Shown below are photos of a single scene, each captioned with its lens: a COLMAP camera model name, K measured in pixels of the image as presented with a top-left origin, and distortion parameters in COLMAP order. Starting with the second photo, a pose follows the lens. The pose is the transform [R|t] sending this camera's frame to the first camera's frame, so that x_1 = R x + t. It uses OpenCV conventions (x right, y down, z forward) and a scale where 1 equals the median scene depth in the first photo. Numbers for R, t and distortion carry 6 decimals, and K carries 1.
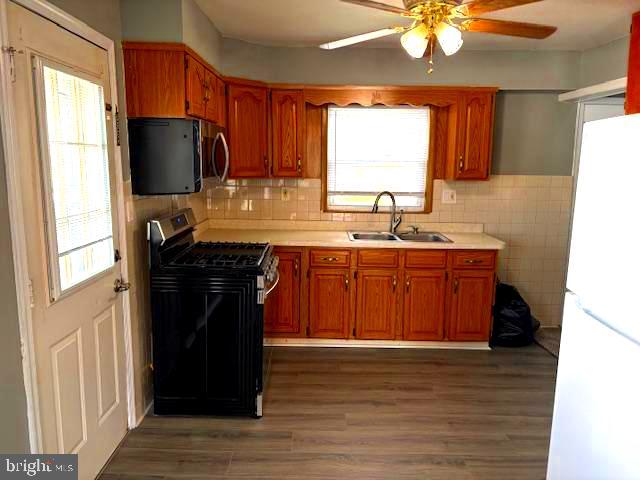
lens RADIAL K [[484.6, 0, 320.0], [0, 484.6, 240.0], [0, 0, 1]] dist [0.011345, -0.005103]
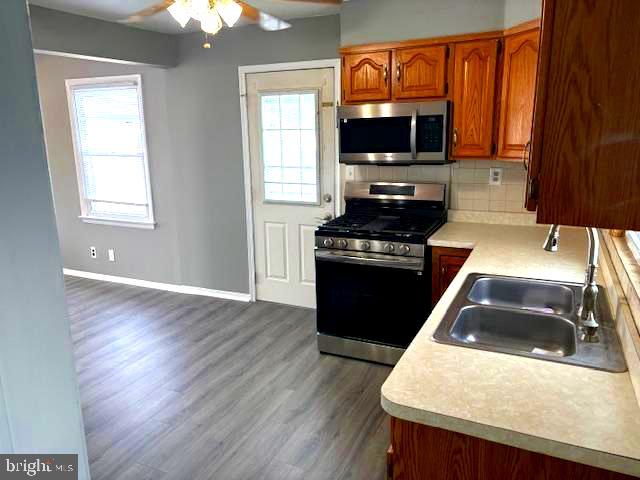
lens RADIAL K [[484.6, 0, 320.0], [0, 484.6, 240.0], [0, 0, 1]] dist [0.011345, -0.005103]
pose [[-0.436037, 0.192169, -0.879172, 0.640175], [-0.129259, 0.953431, 0.272509, -0.166785], [0.890597, 0.232465, -0.390892, 1.022531]]
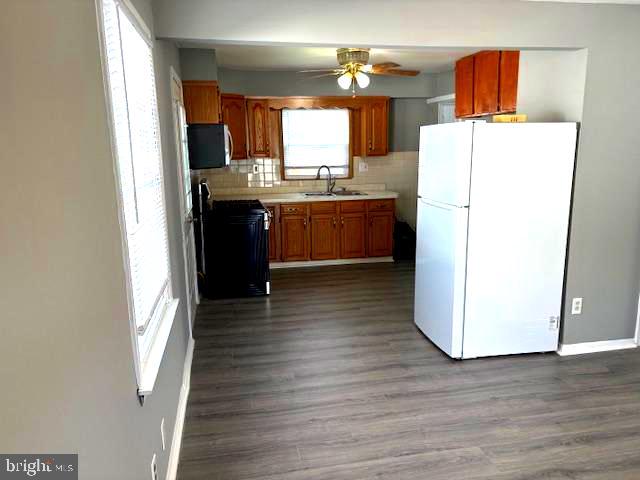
lens RADIAL K [[484.6, 0, 320.0], [0, 484.6, 240.0], [0, 0, 1]] dist [0.011345, -0.005103]
pose [[0.982042, -0.064309, 0.177362, -0.171512], [0.057523, 0.997411, 0.043145, 0.072290], [-0.179678, -0.032168, 0.983199, -0.539531]]
